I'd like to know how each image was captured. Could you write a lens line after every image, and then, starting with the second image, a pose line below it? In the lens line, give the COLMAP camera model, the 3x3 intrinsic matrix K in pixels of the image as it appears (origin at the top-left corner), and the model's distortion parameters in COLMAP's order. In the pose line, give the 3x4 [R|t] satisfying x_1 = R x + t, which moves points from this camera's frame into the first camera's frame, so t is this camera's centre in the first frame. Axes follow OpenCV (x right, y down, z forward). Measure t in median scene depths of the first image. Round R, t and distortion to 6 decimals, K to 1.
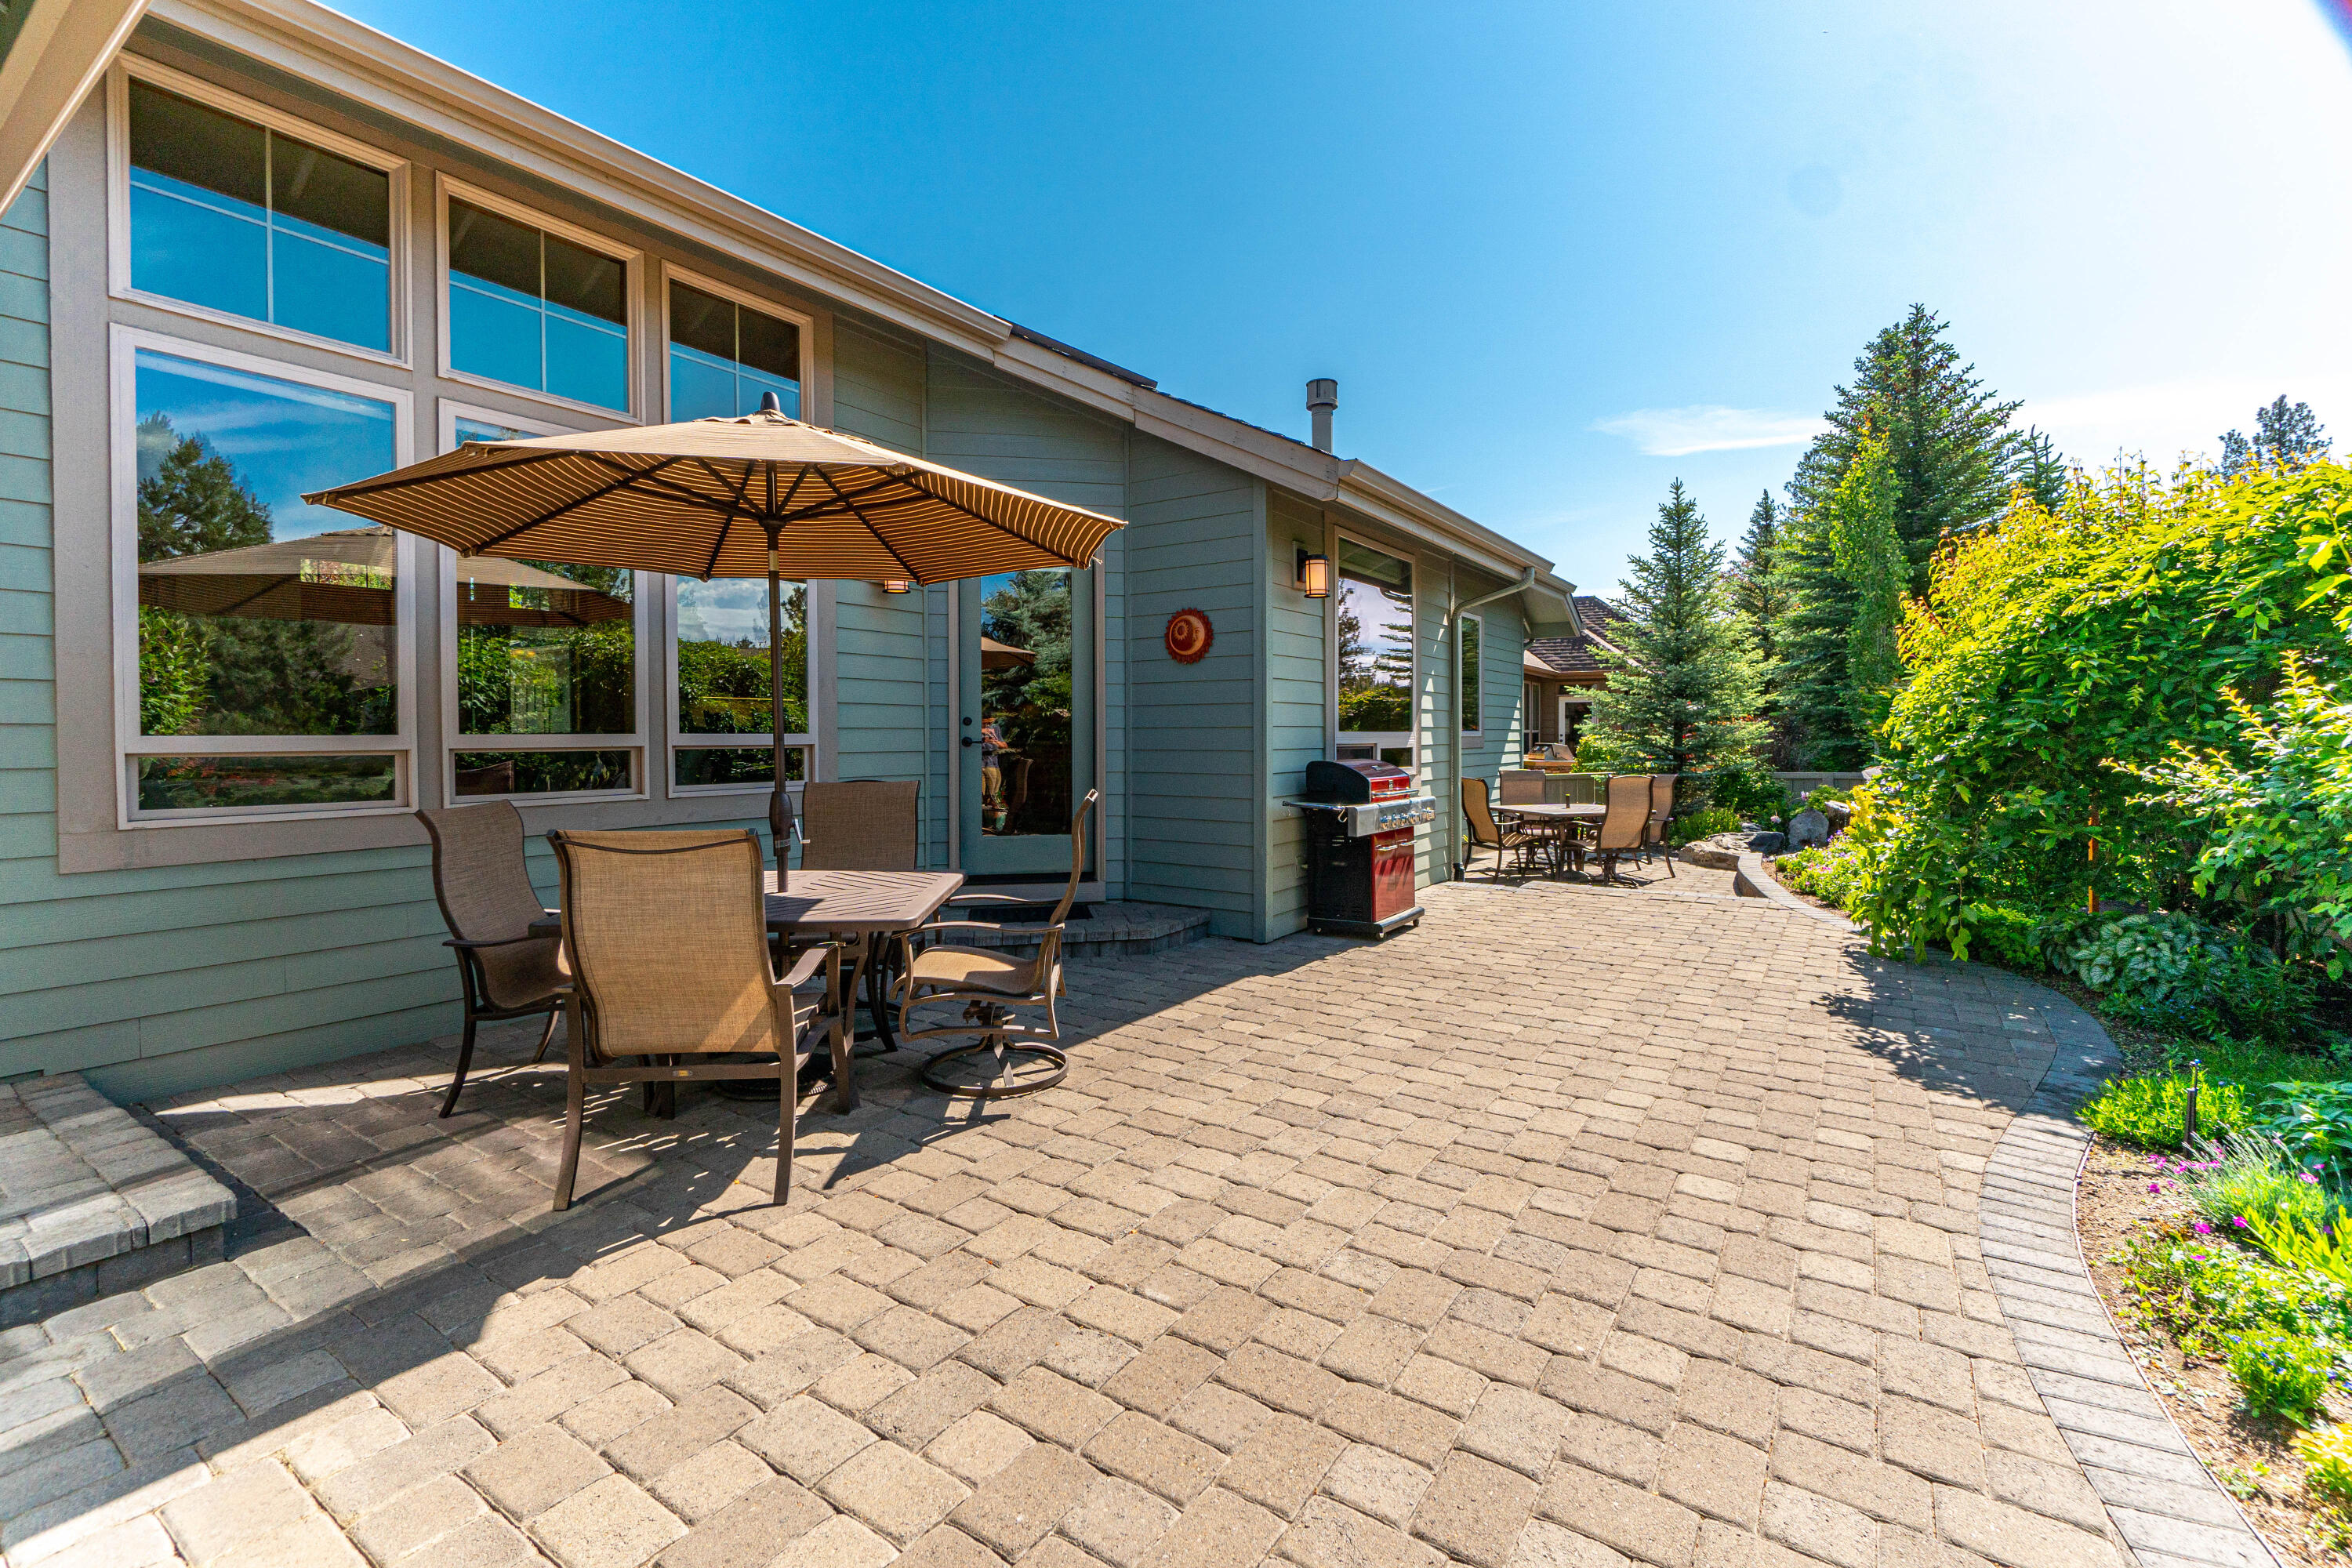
lens RADIAL K [[999.7, 0, 1167.7], [0, 999.7, 729.6], [0, 0, 1]] dist [-0.001344, -0.000157]
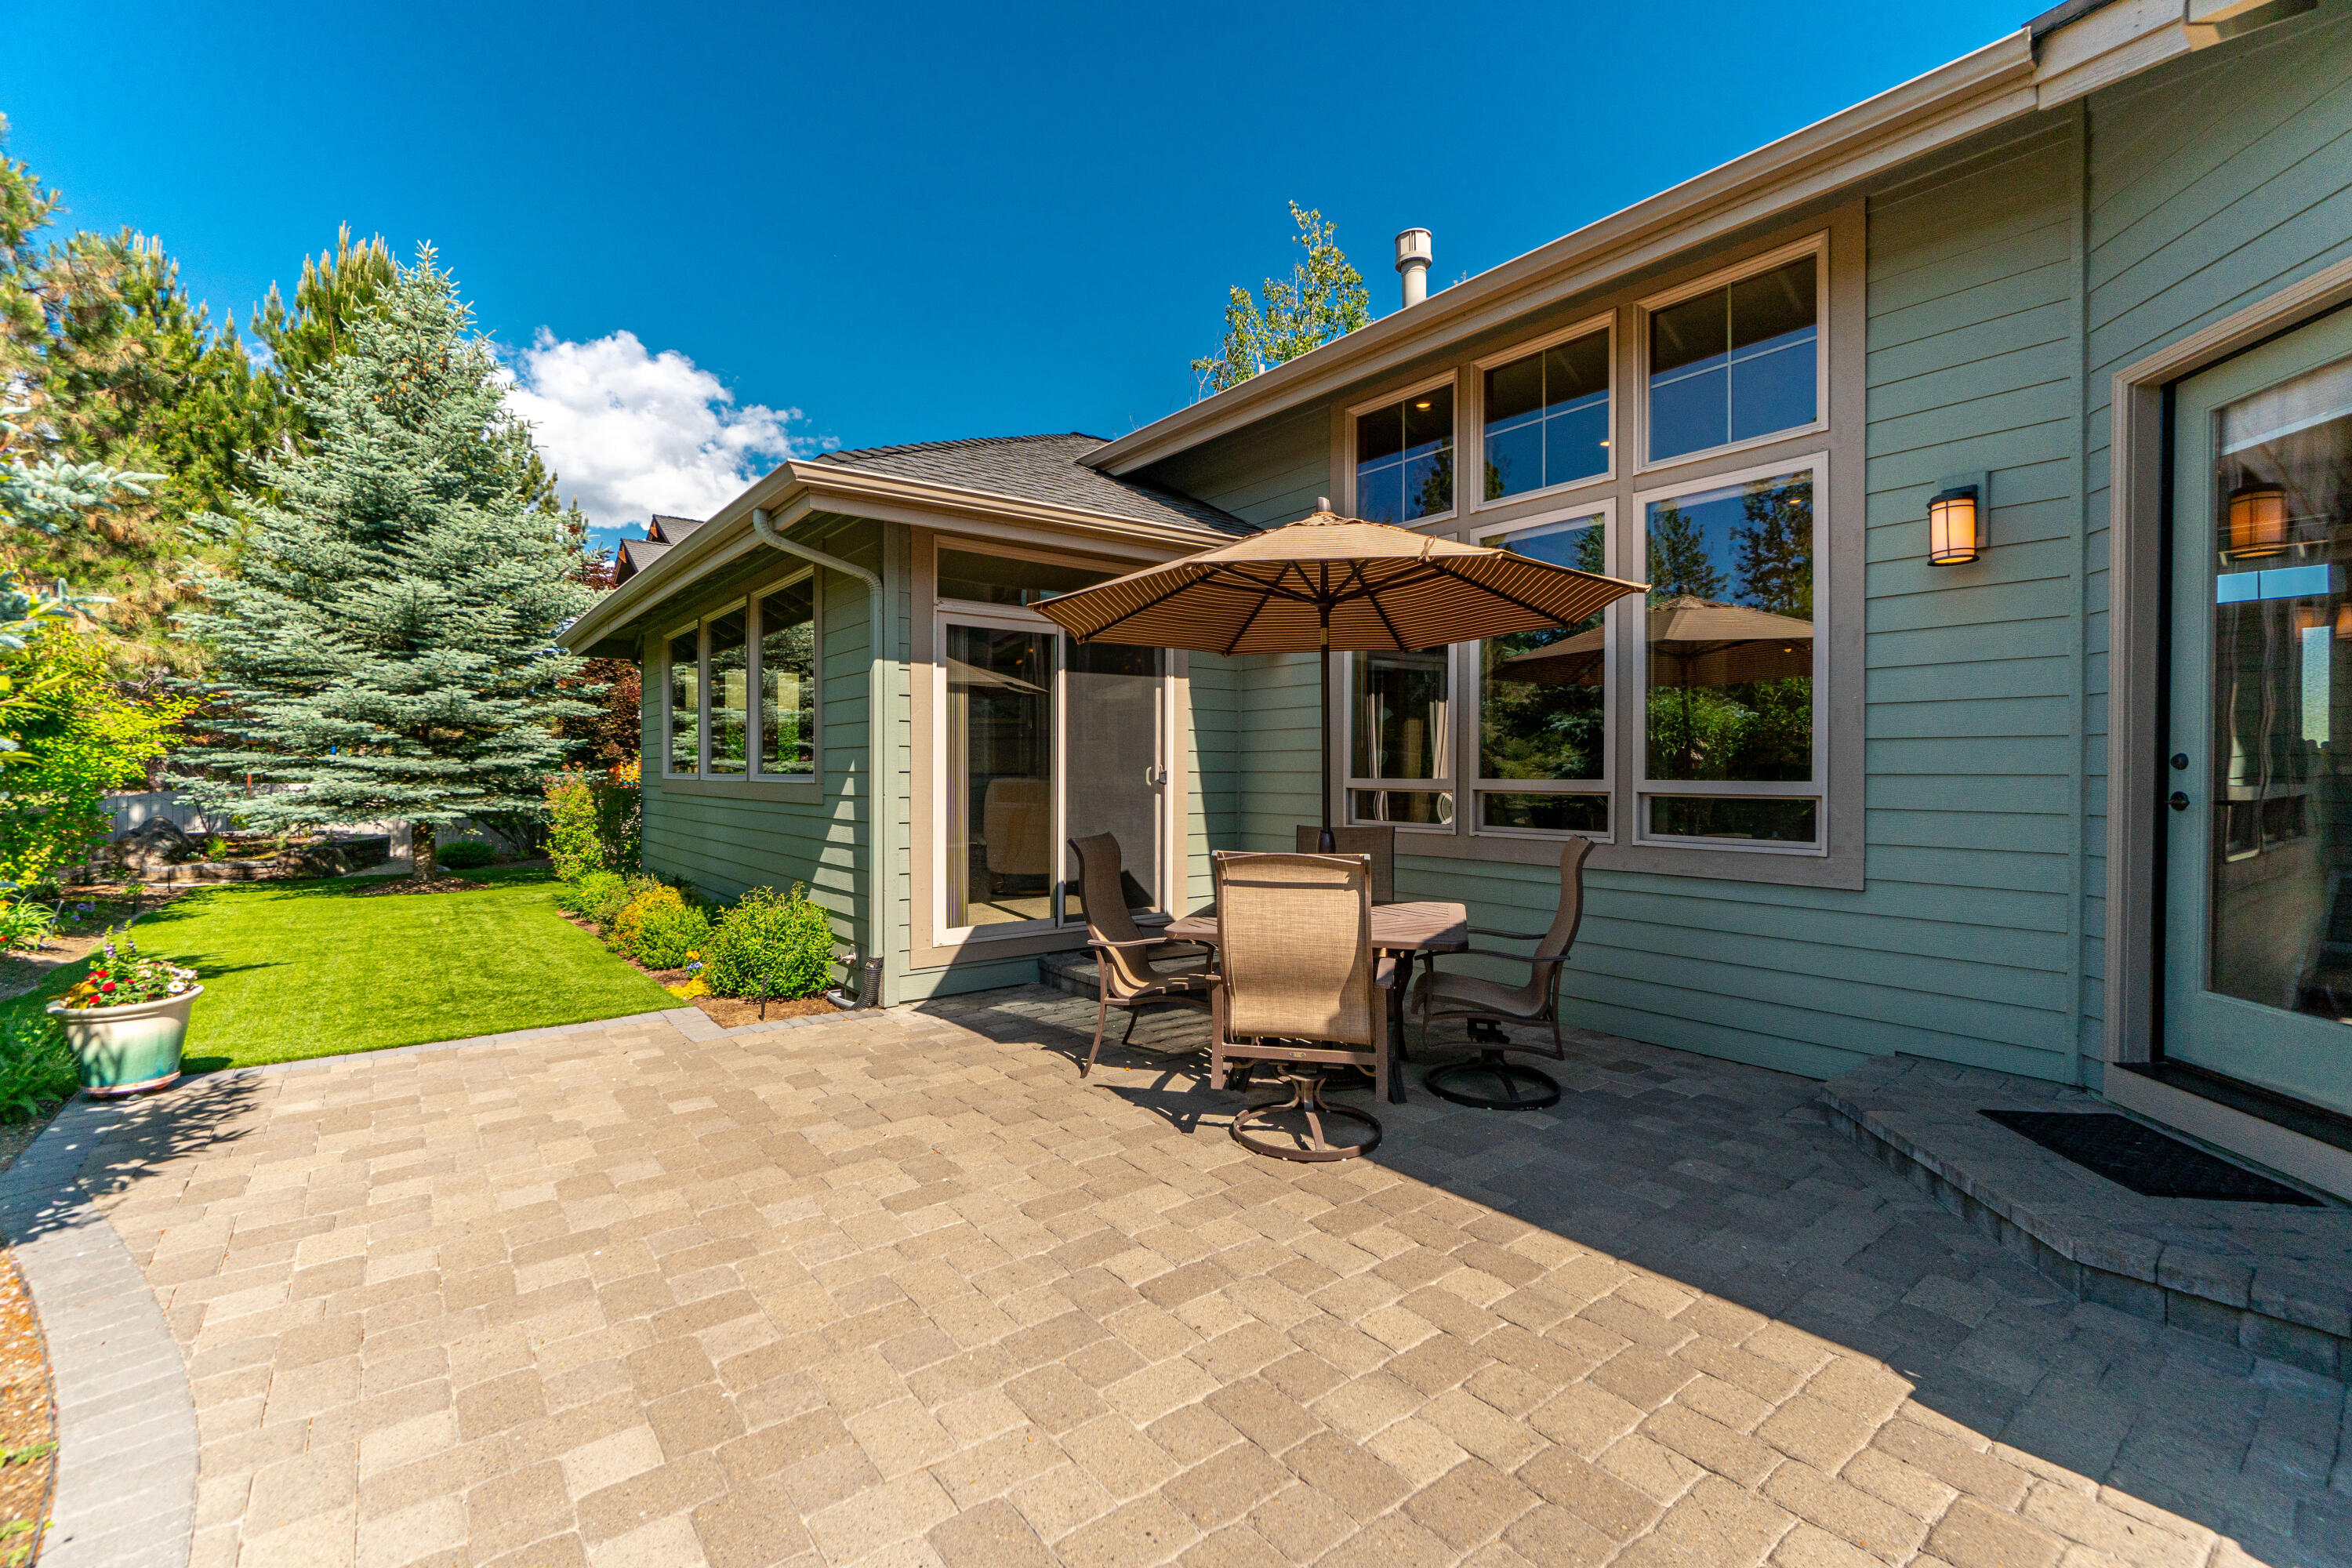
lens RADIAL K [[1008.6, 0, 1177.4], [0, 1008.6, 775.0], [0, 0, 1]] dist [-0.000643, -0.000315]
pose [[-0.279594, 0.005830, -0.960101, 0.679464], [0.001344, 0.999983, 0.005681, -0.008377], [0.960117, 0.000298, -0.279597, 0.978598]]
